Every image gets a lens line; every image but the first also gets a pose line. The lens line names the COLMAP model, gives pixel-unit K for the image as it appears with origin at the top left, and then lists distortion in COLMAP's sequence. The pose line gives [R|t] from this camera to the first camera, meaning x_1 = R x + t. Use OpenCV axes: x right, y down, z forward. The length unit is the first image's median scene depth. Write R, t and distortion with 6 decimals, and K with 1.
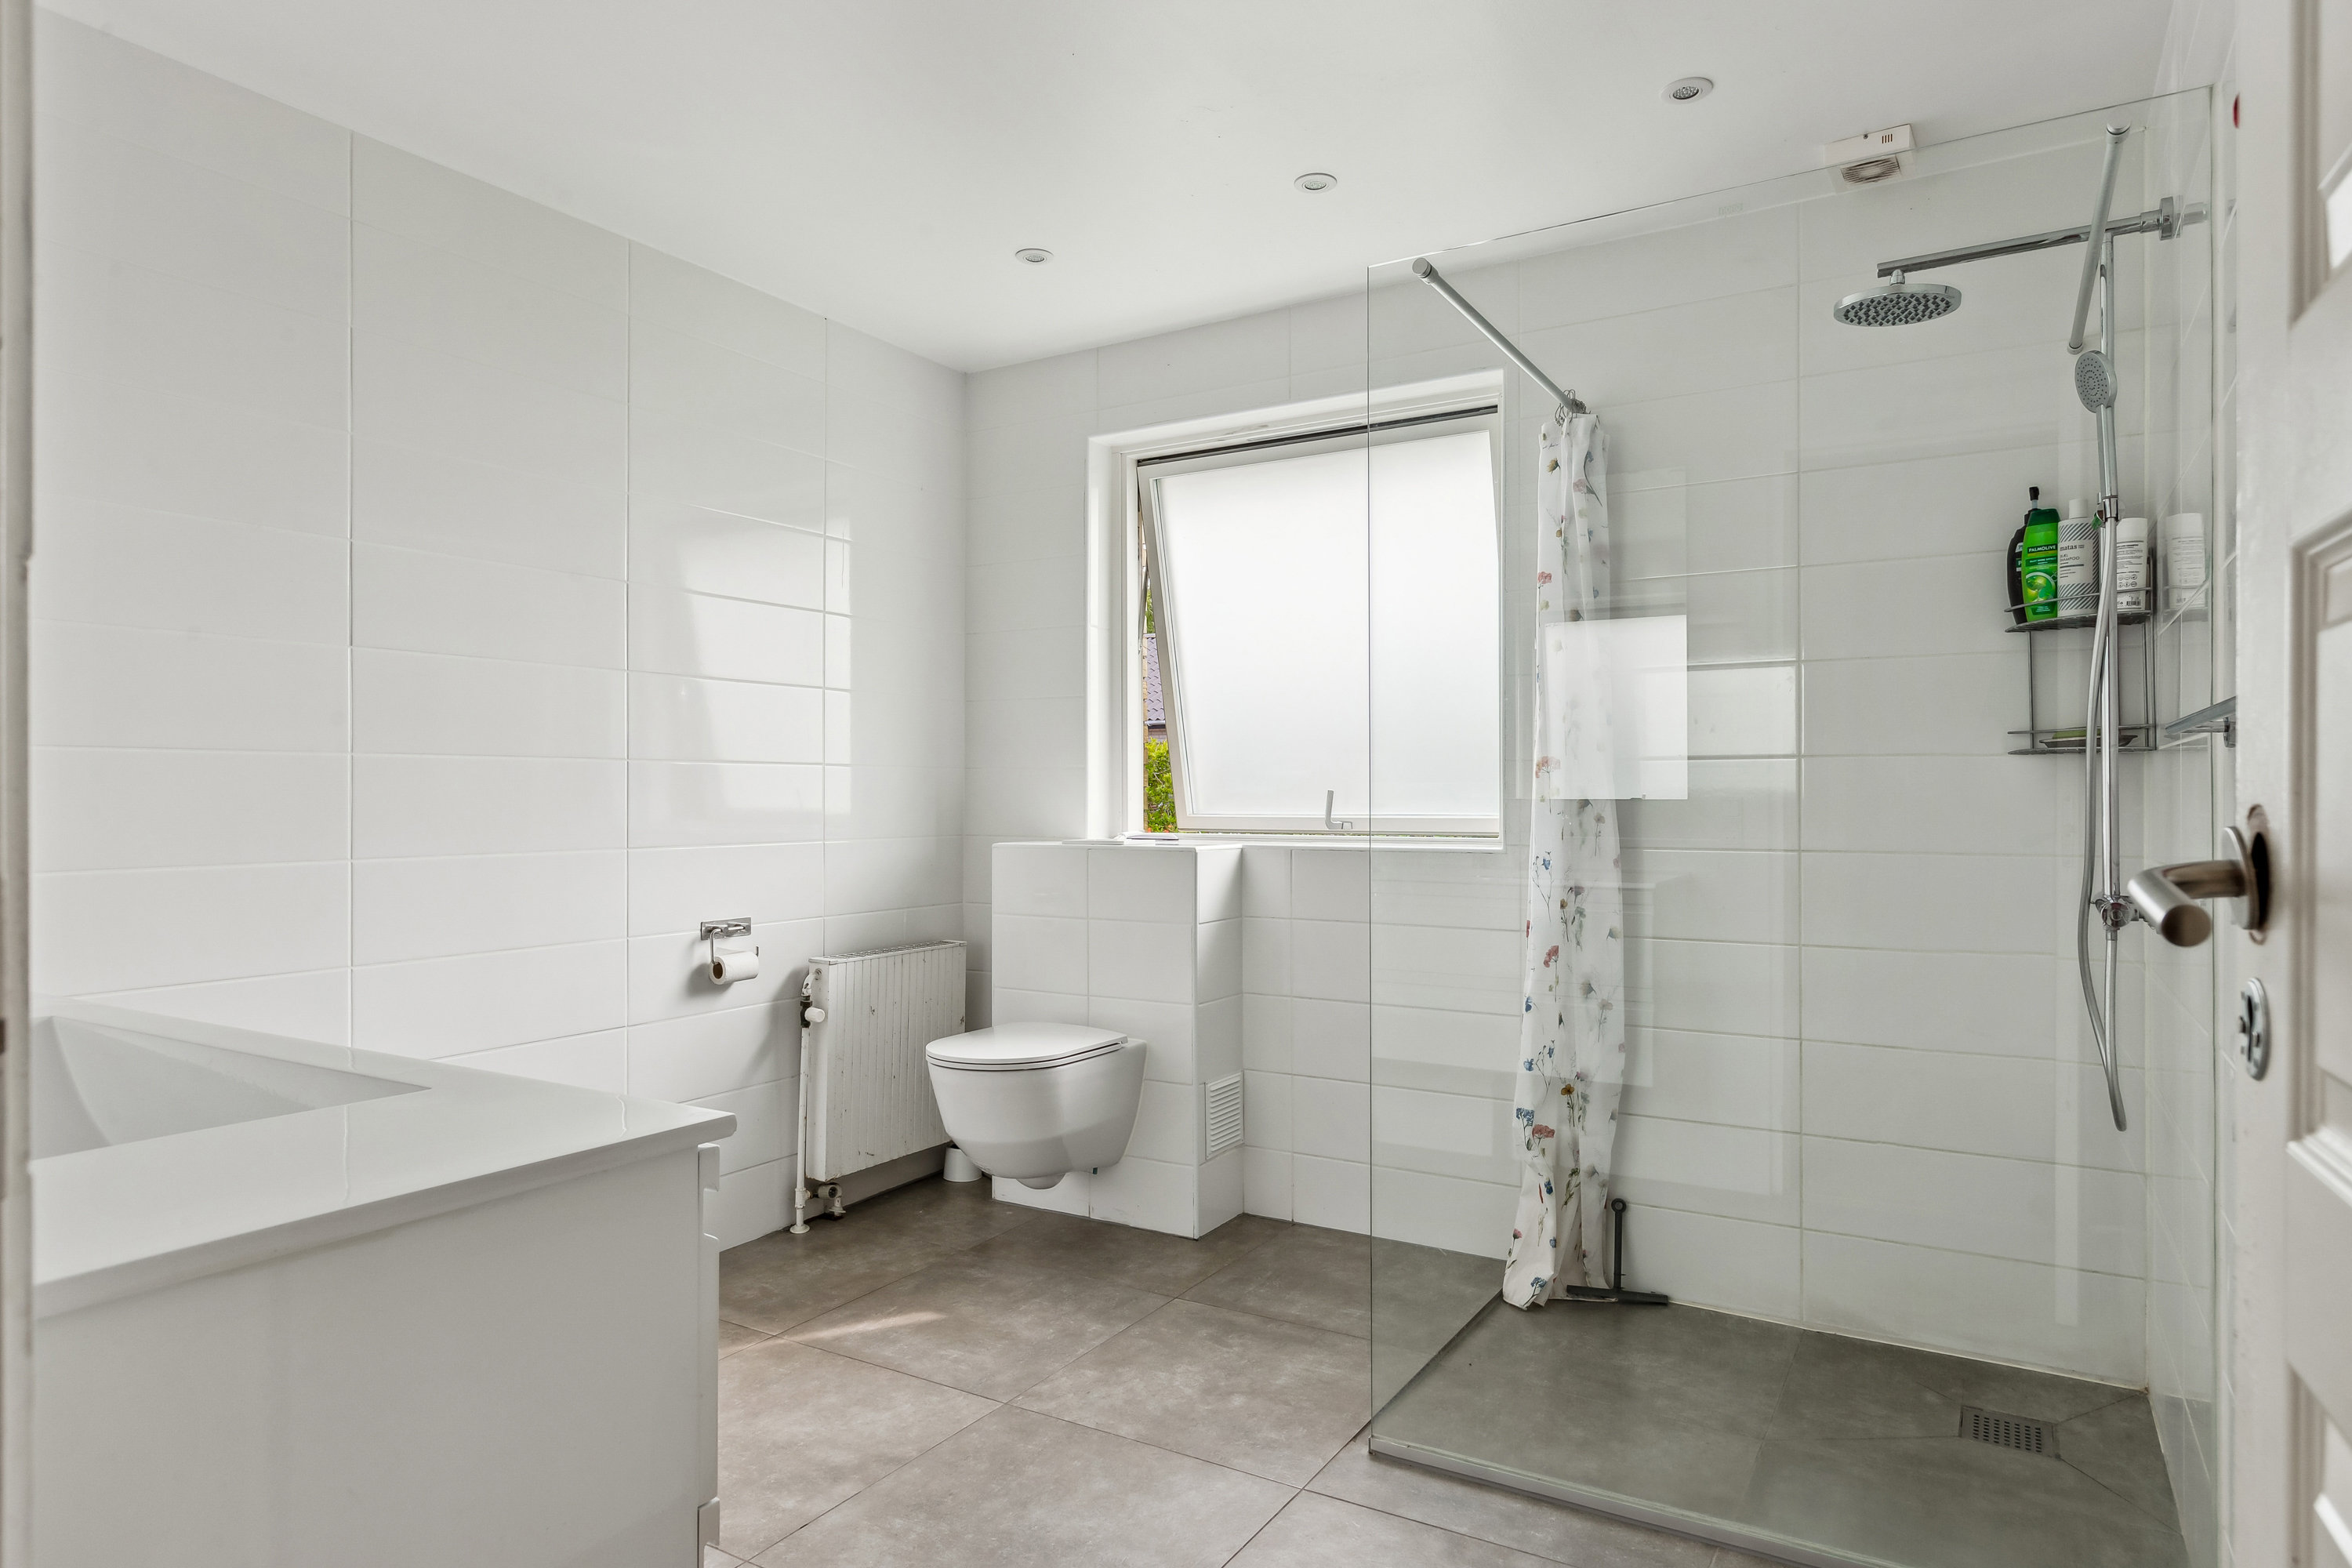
lens RADIAL K [[1390.2, 0, 1176.0], [0, 1390.2, 784.0], [0, 0, 1]] dist [0.000549, 0.000116]
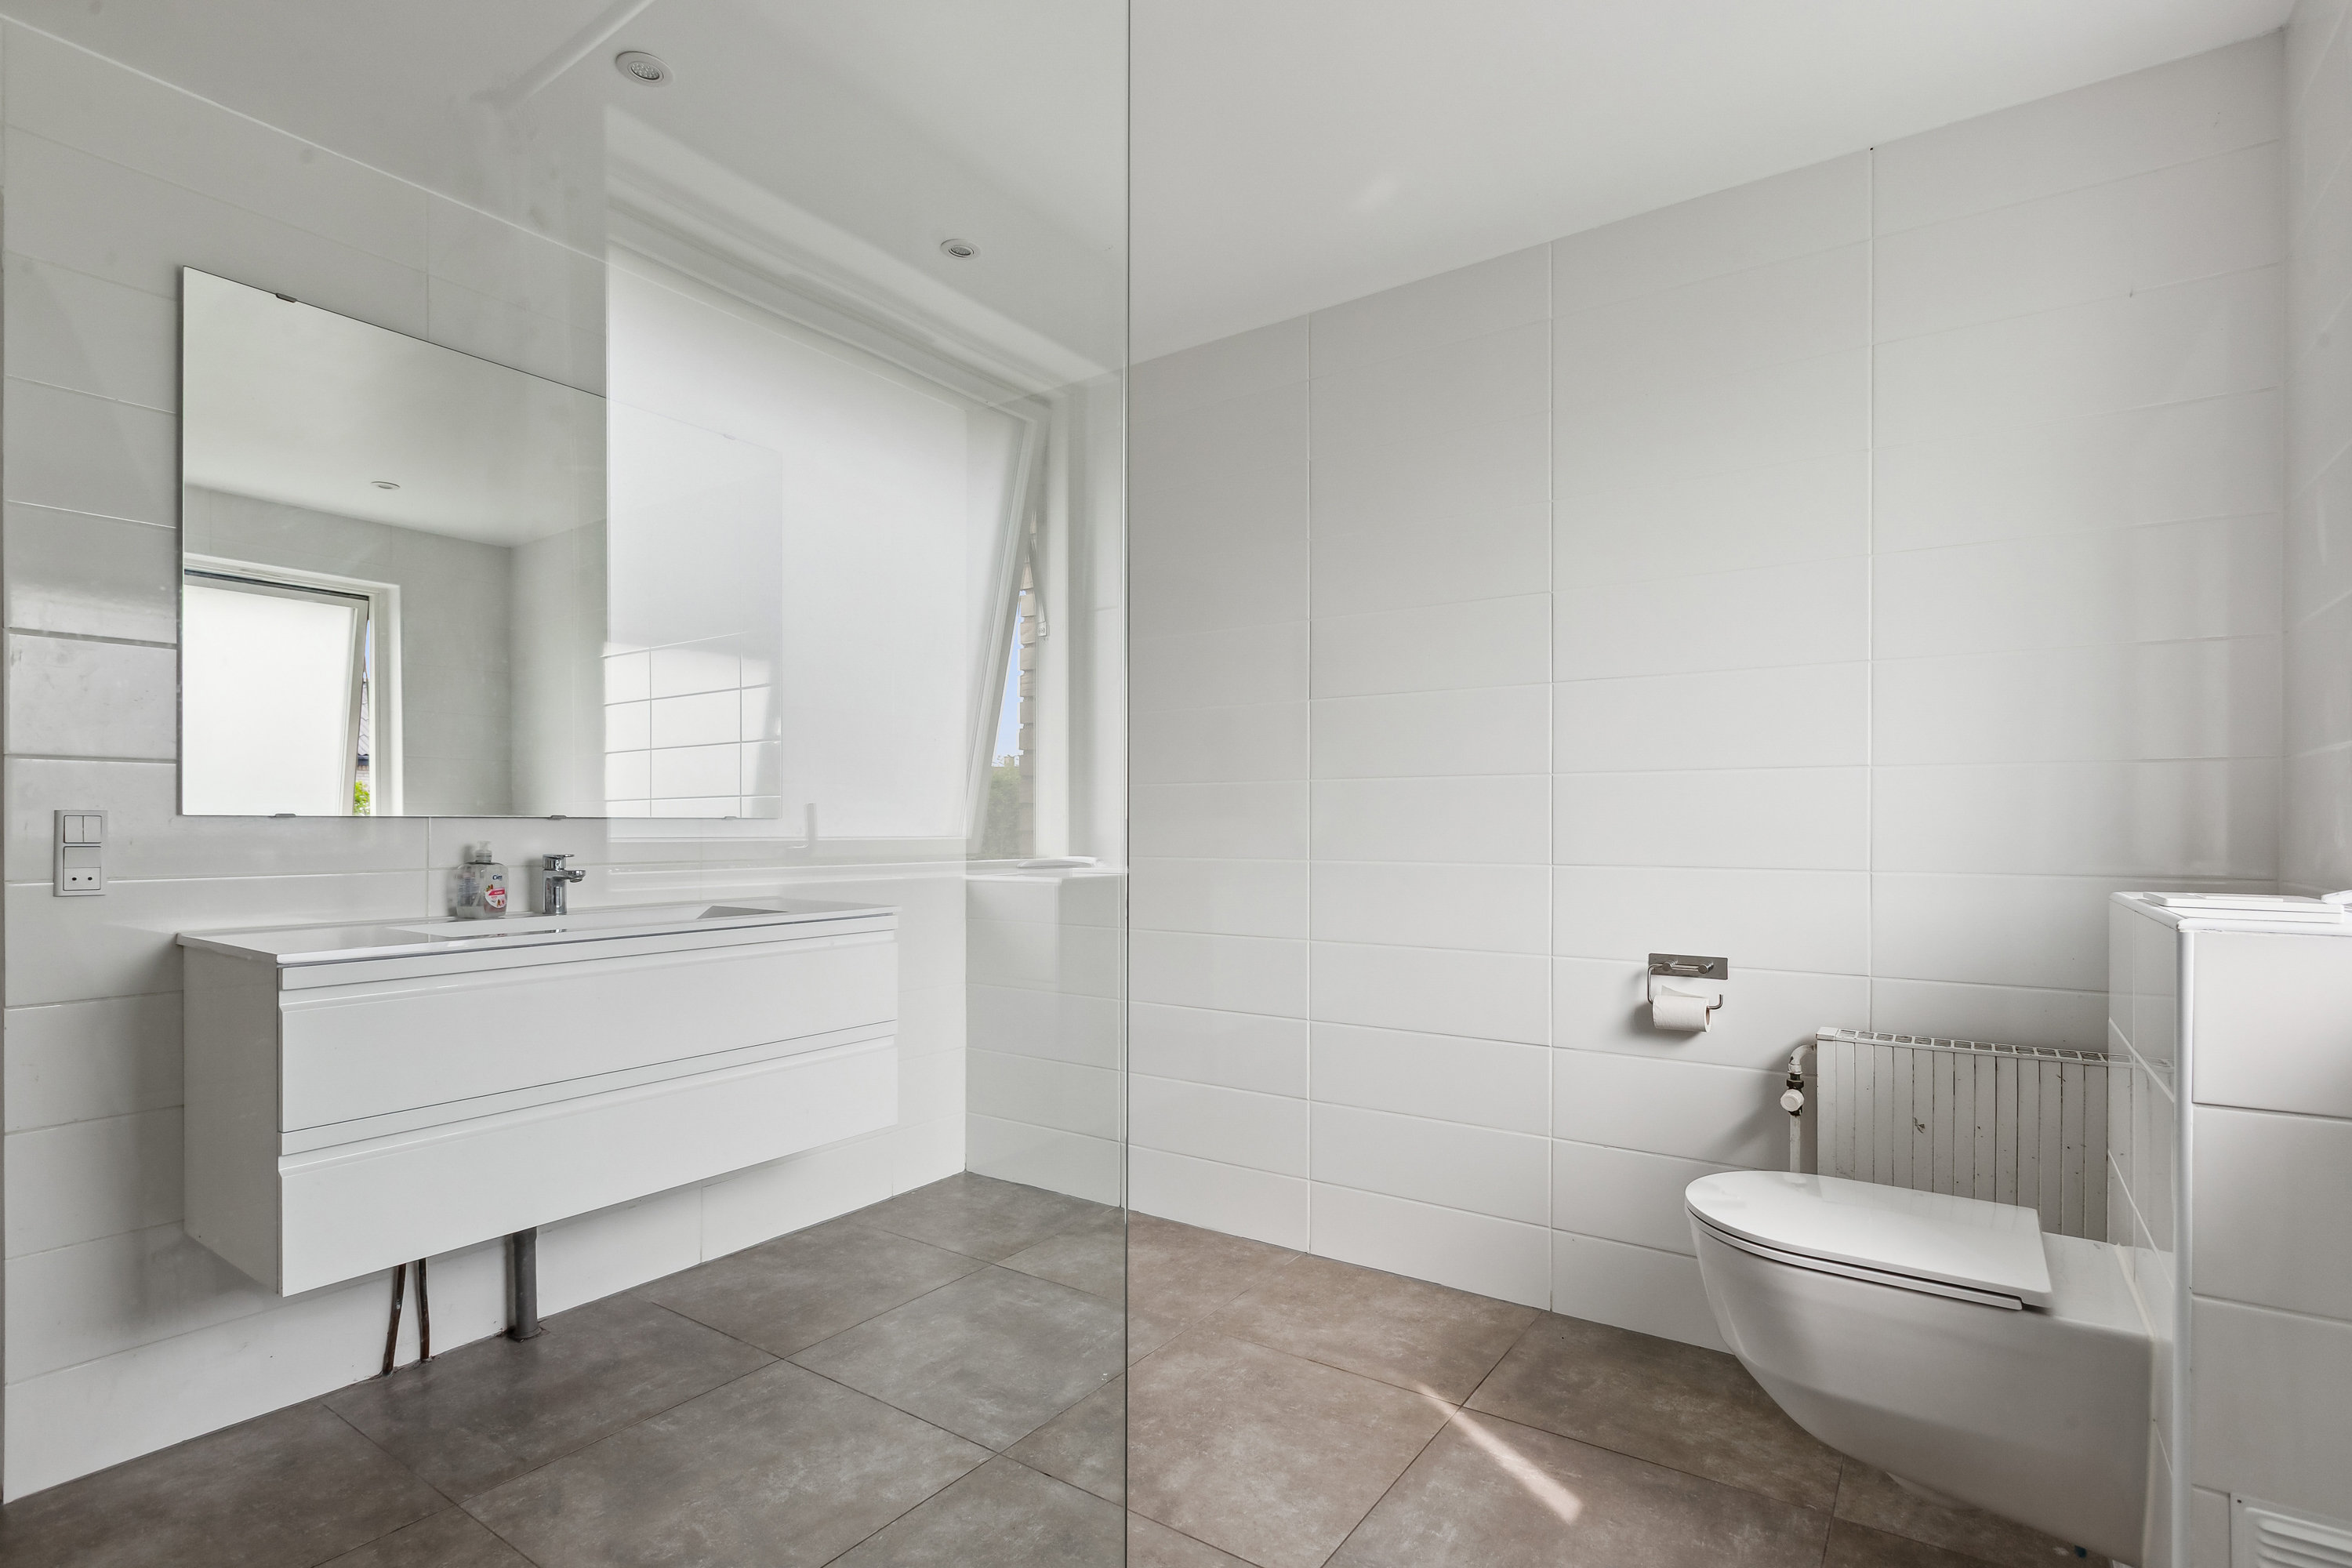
lens RADIAL K [[1129.2, 0, 1176.5], [0, 1129.2, 801.1], [0, 0, 1]] dist [-0.000870, -0.000345]
pose [[-0.053987, -0.006991, -0.998517, 0.443397], [0.004705, 0.999963, -0.007255, 0.005956], [0.998531, -0.005090, -0.053952, 0.824071]]
